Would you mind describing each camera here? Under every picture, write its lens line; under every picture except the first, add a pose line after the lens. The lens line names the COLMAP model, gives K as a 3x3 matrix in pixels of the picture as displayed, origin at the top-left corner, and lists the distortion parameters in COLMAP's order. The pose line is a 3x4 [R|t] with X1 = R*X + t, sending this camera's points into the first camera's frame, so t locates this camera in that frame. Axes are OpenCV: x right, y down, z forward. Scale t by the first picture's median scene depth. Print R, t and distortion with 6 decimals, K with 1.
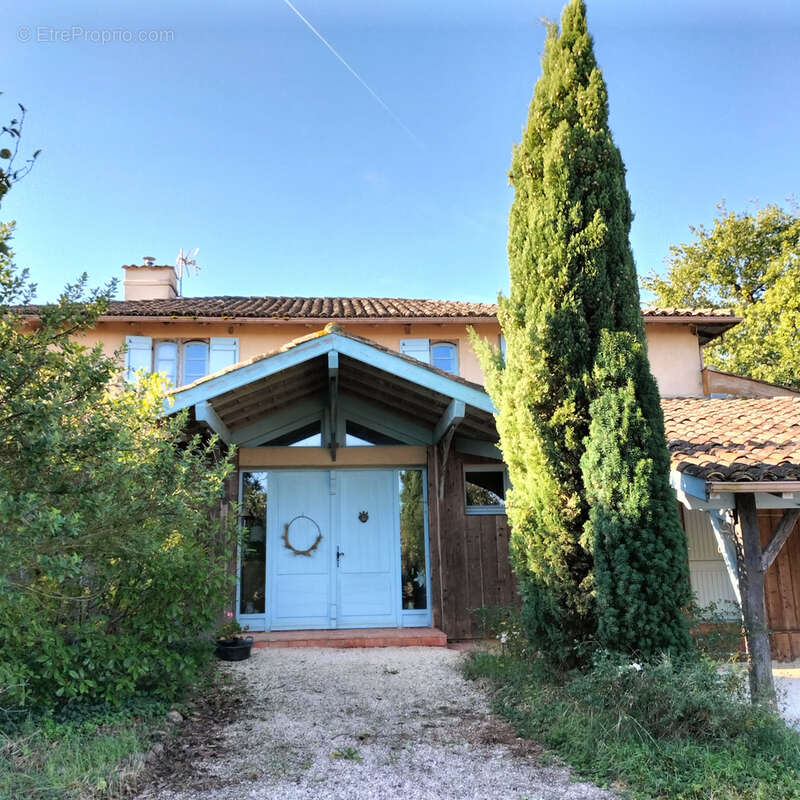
lens RADIAL K [[839.0, 0, 400.0], [0, 839.0, 400.0], [0, 0, 1]] dist [0.110686, -0.250902]
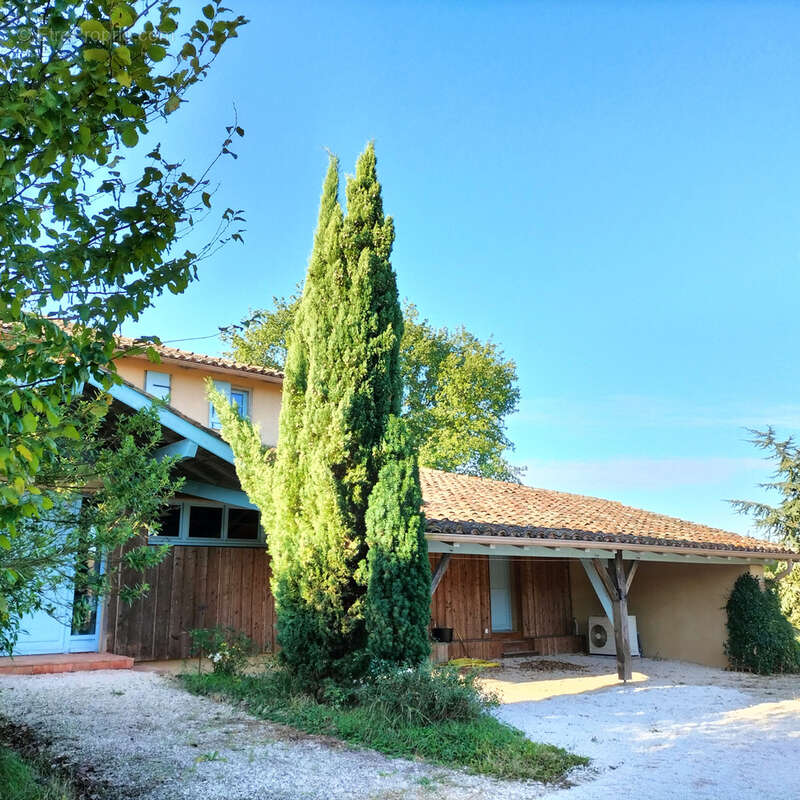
lens RADIAL K [[802.4, 0, 400.0], [0, 802.4, 400.0], [0, 0, 1]] dist [0.113926, -0.203762]
pose [[0.816047, 0.146797, 0.559033, -0.453948], [-0.126320, 0.989124, -0.075340, -0.013166], [-0.564013, -0.009136, 0.825715, -0.051361]]
